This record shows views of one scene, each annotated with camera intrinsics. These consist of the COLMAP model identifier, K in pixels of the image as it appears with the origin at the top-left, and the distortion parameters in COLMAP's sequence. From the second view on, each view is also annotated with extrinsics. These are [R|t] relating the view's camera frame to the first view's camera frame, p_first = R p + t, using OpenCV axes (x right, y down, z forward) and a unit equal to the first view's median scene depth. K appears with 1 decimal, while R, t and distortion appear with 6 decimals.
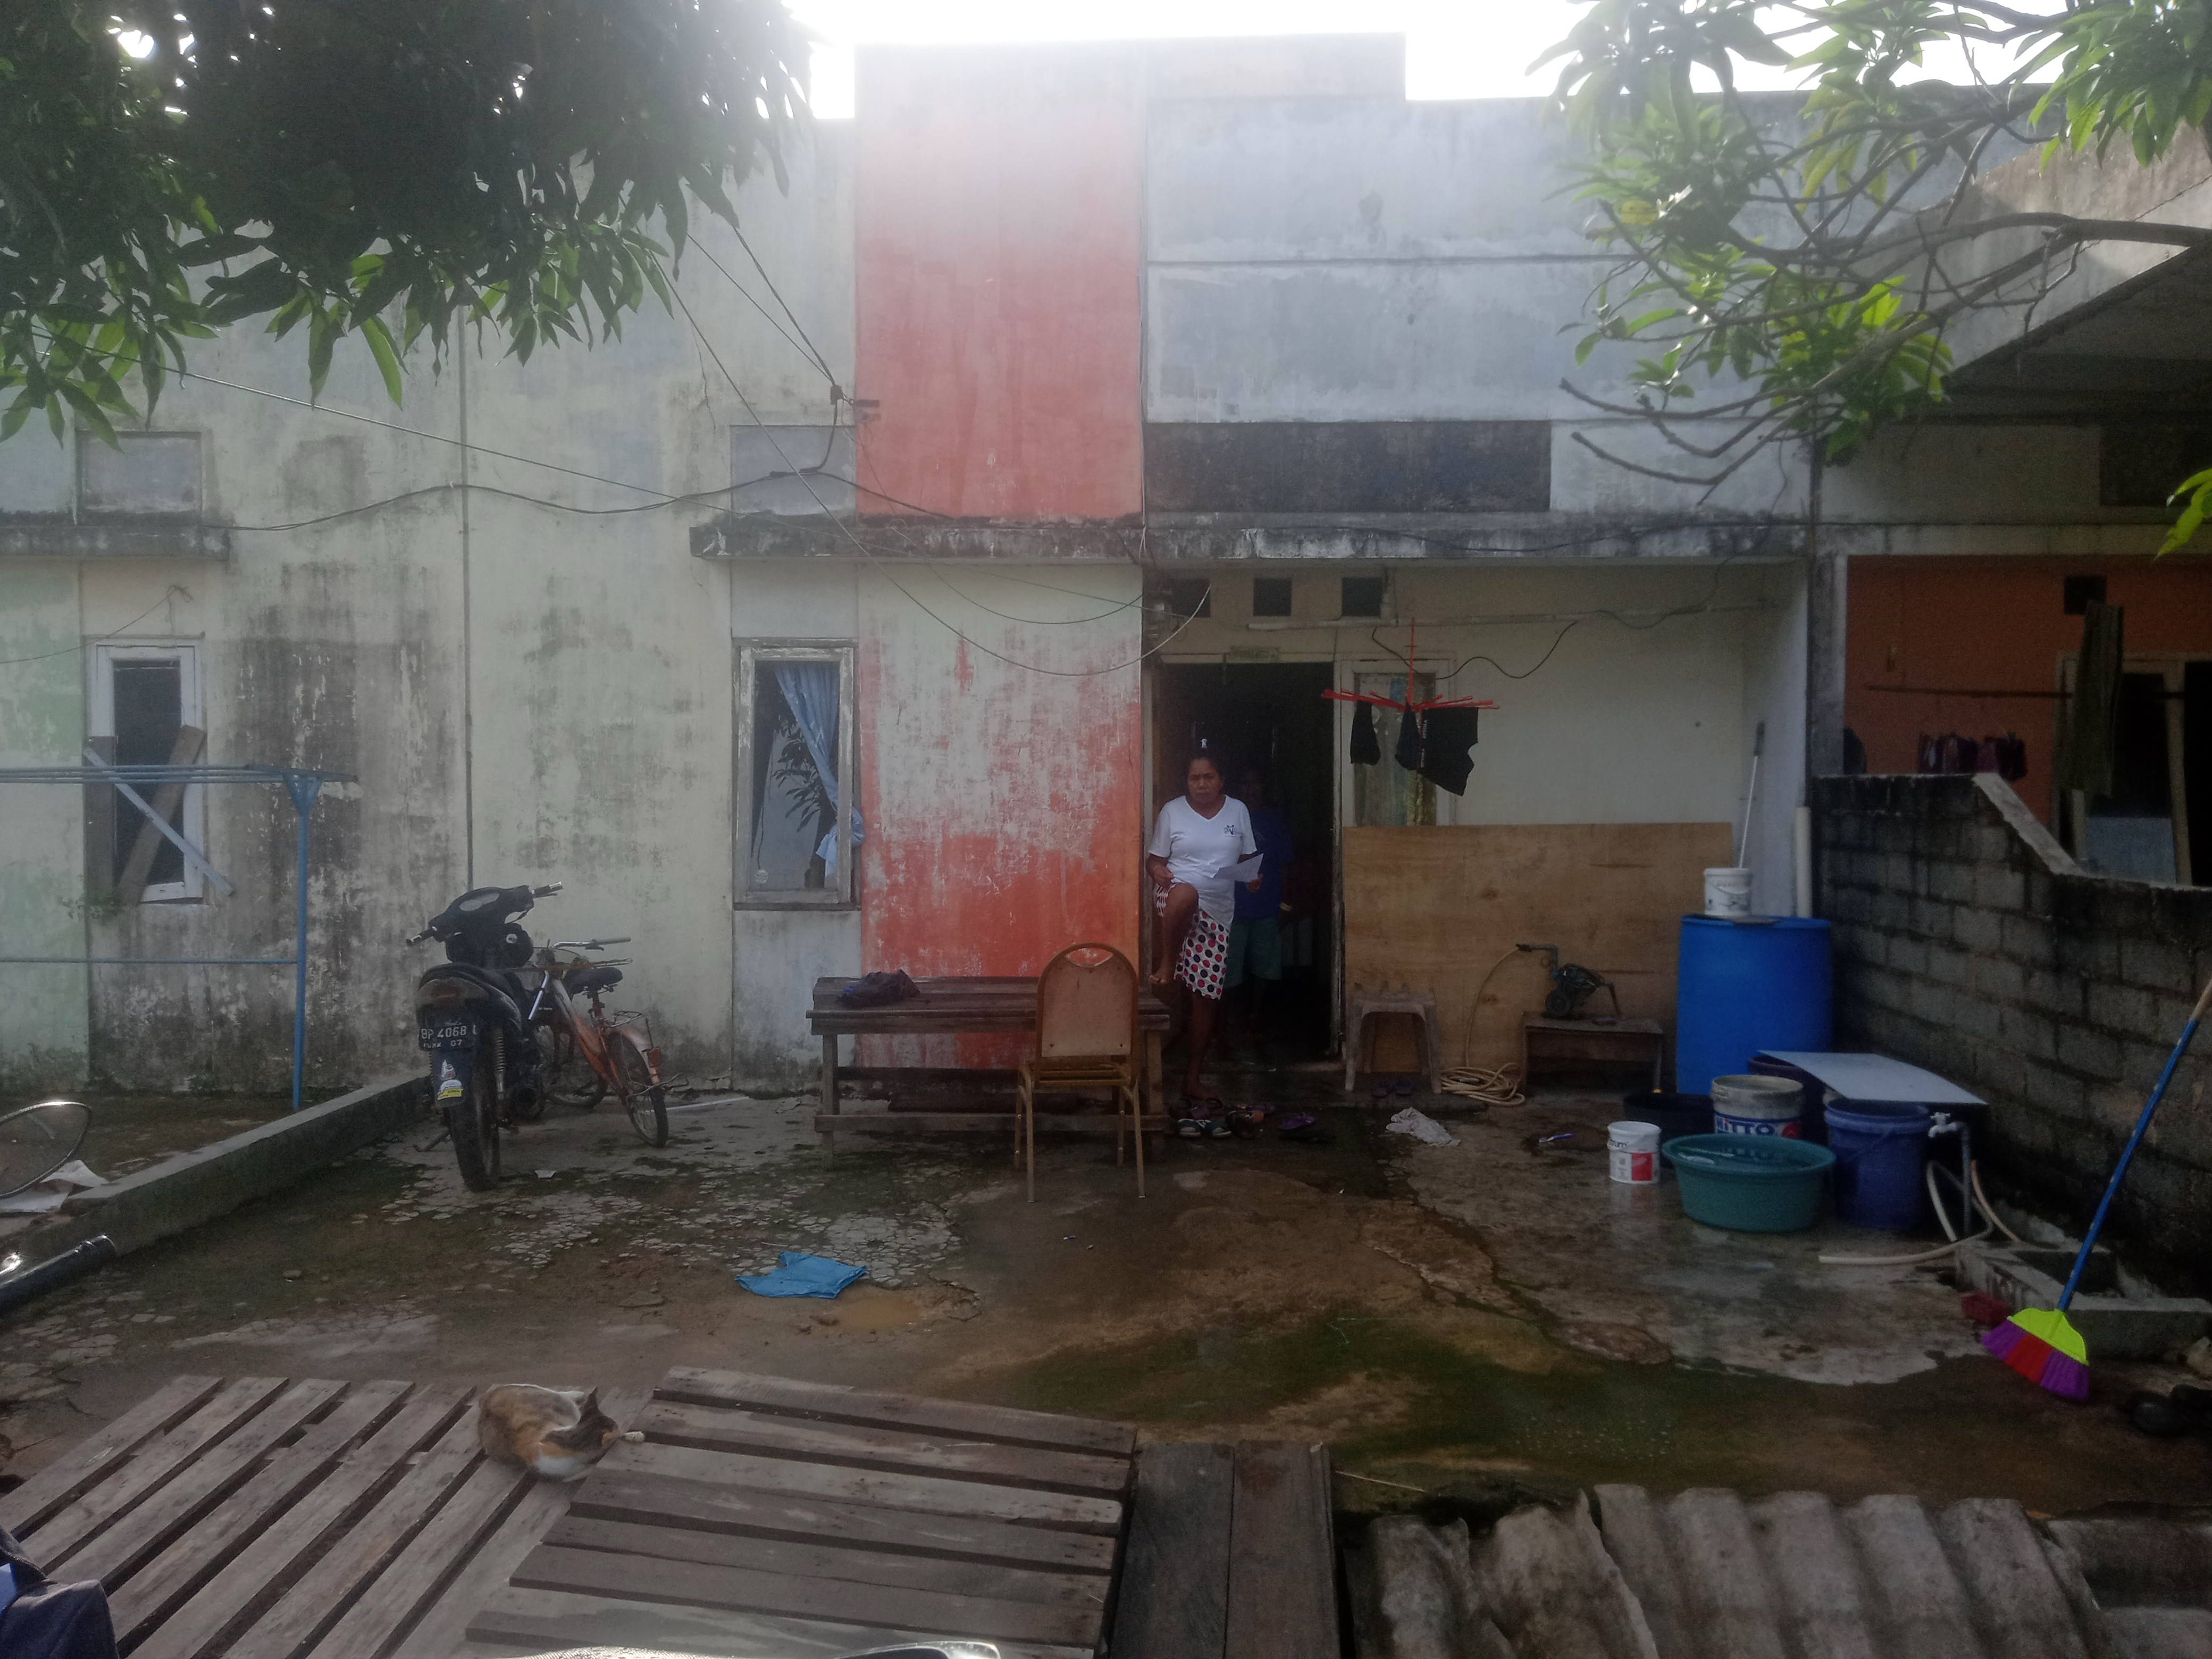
lens RADIAL K [[1684.3, 0, 1106.0], [0, 1684.3, 829.5], [0, 0, 1]] dist [0.030046, -0.013068]
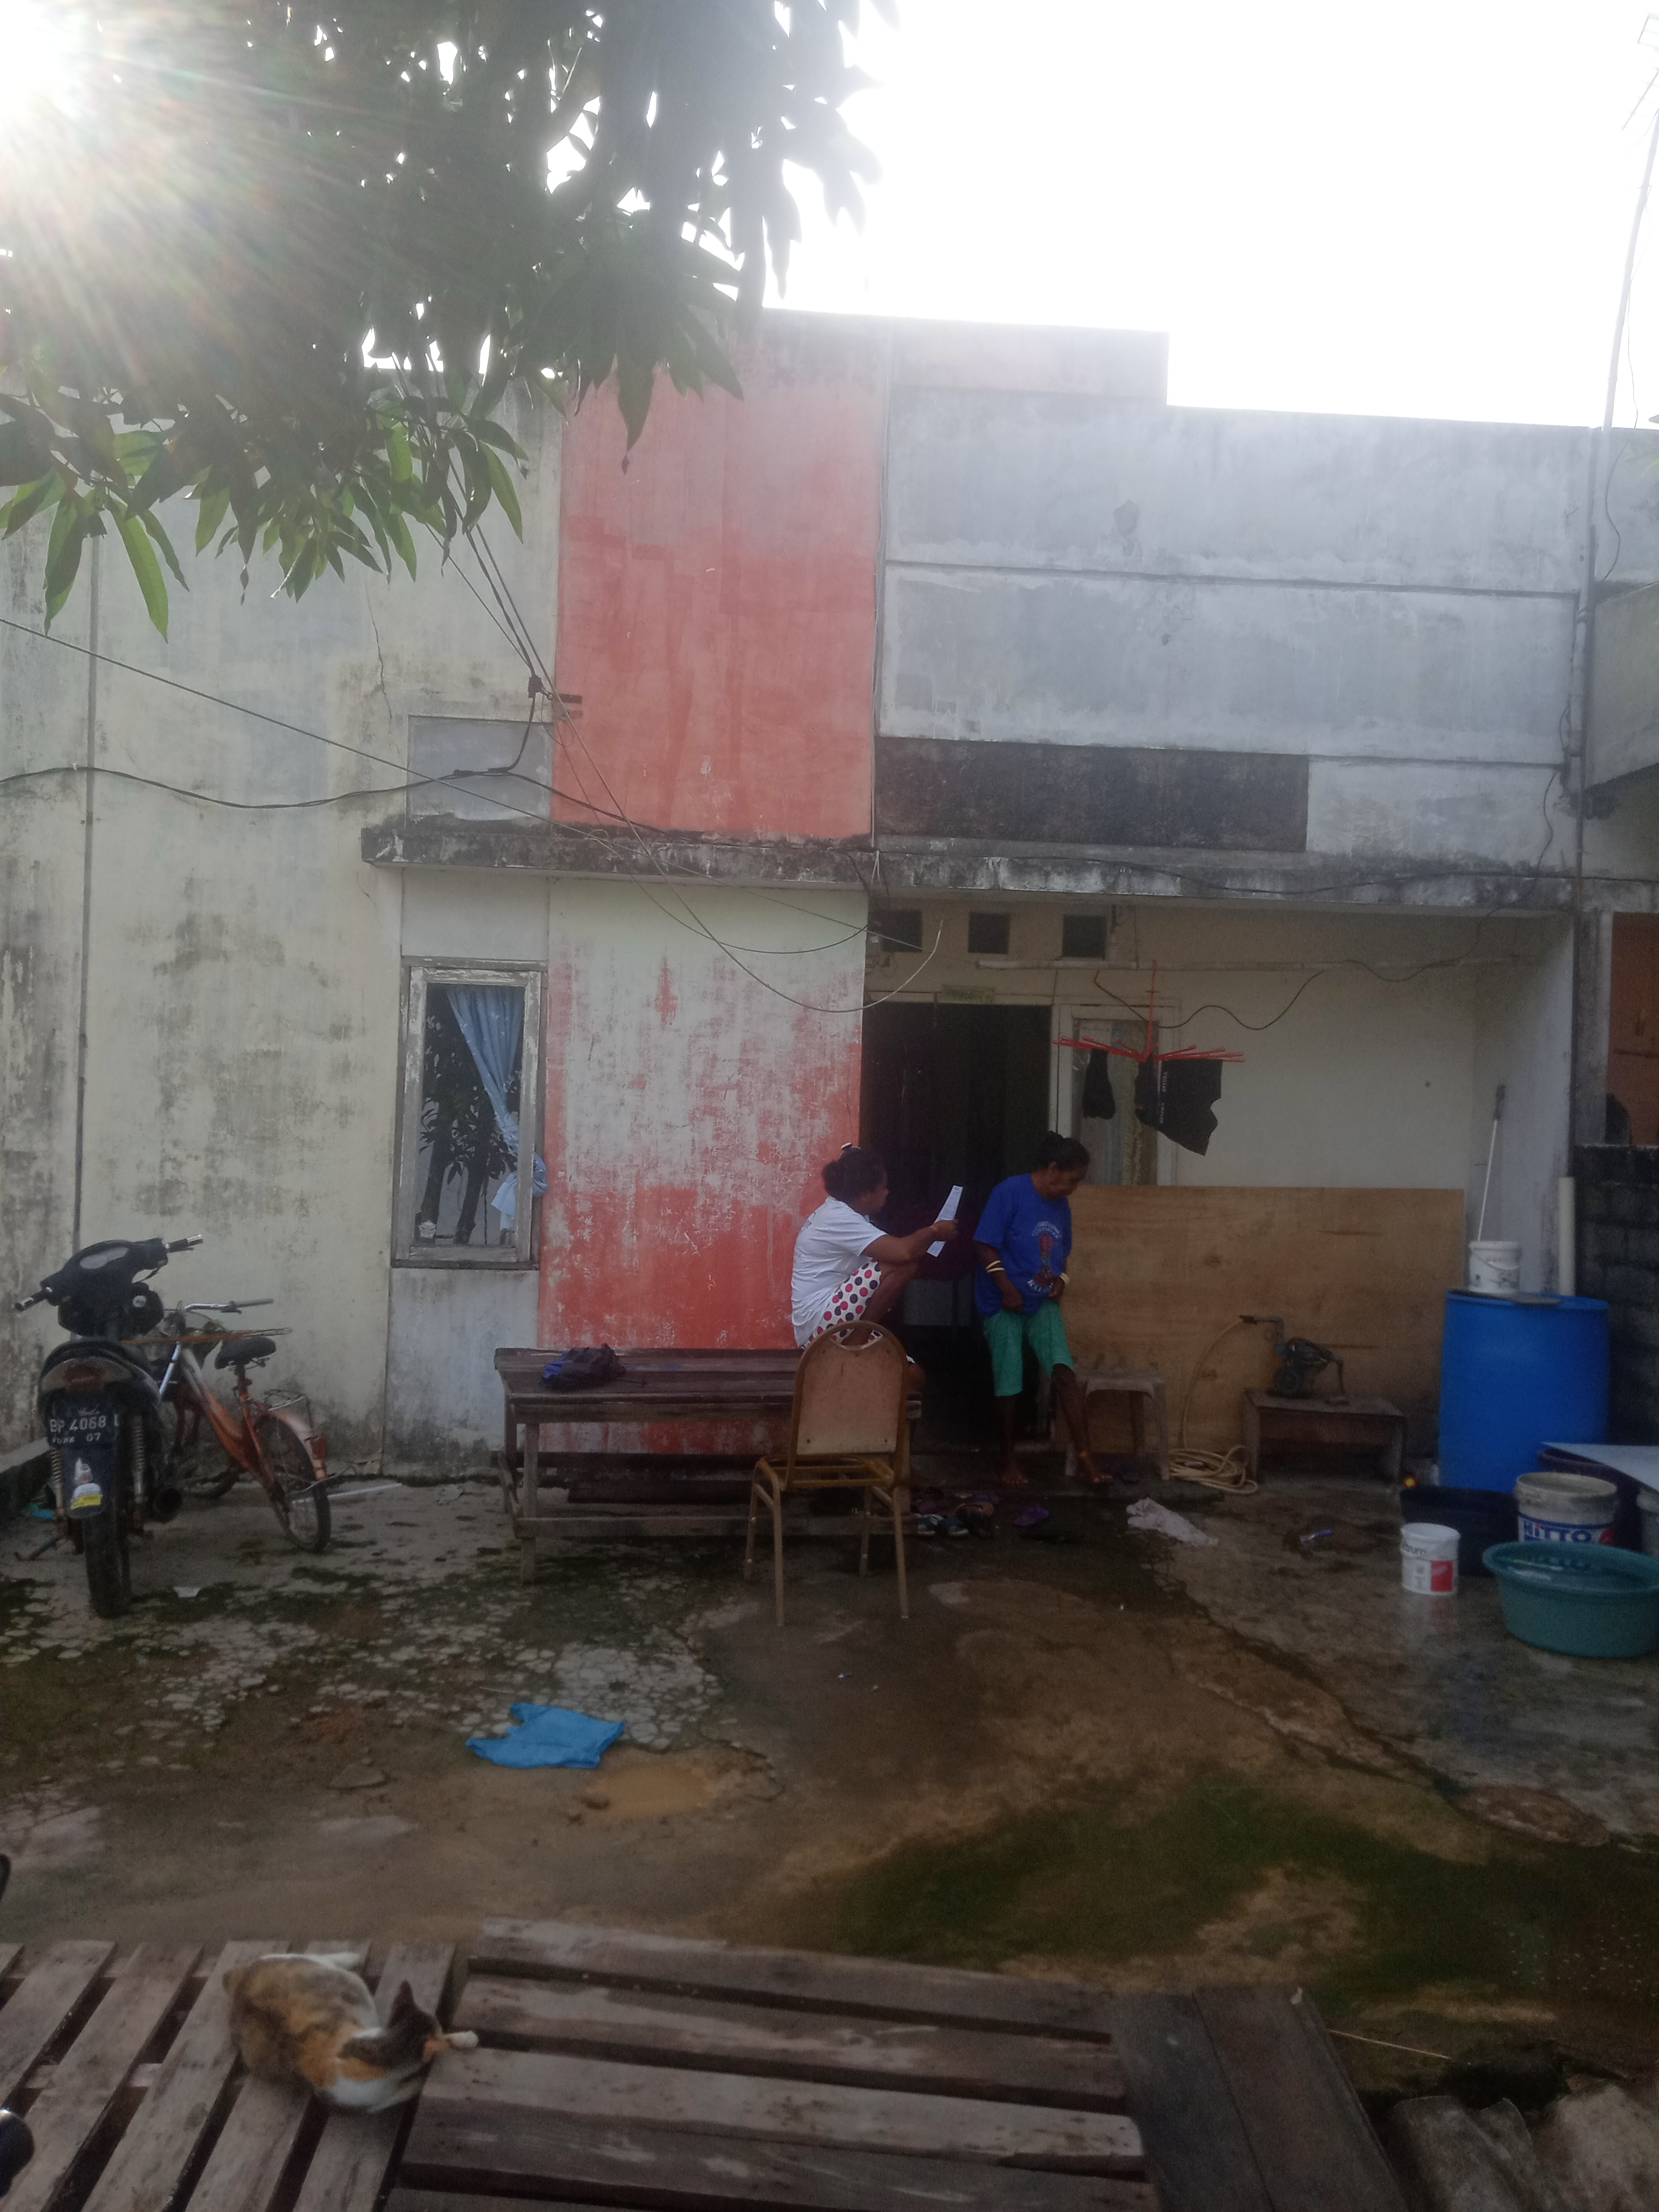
lens RADIAL K [[1684.3, 0, 829.5], [0, 1684.3, 1106.0], [0, 0, 1]] dist [0.030046, -0.013068]
pose [[0.993609, 0.026499, 0.109723, -0.098168], [-0.022600, 0.999074, -0.036621, -0.009098], [-0.110591, 0.033907, 0.993287, 0.112208]]
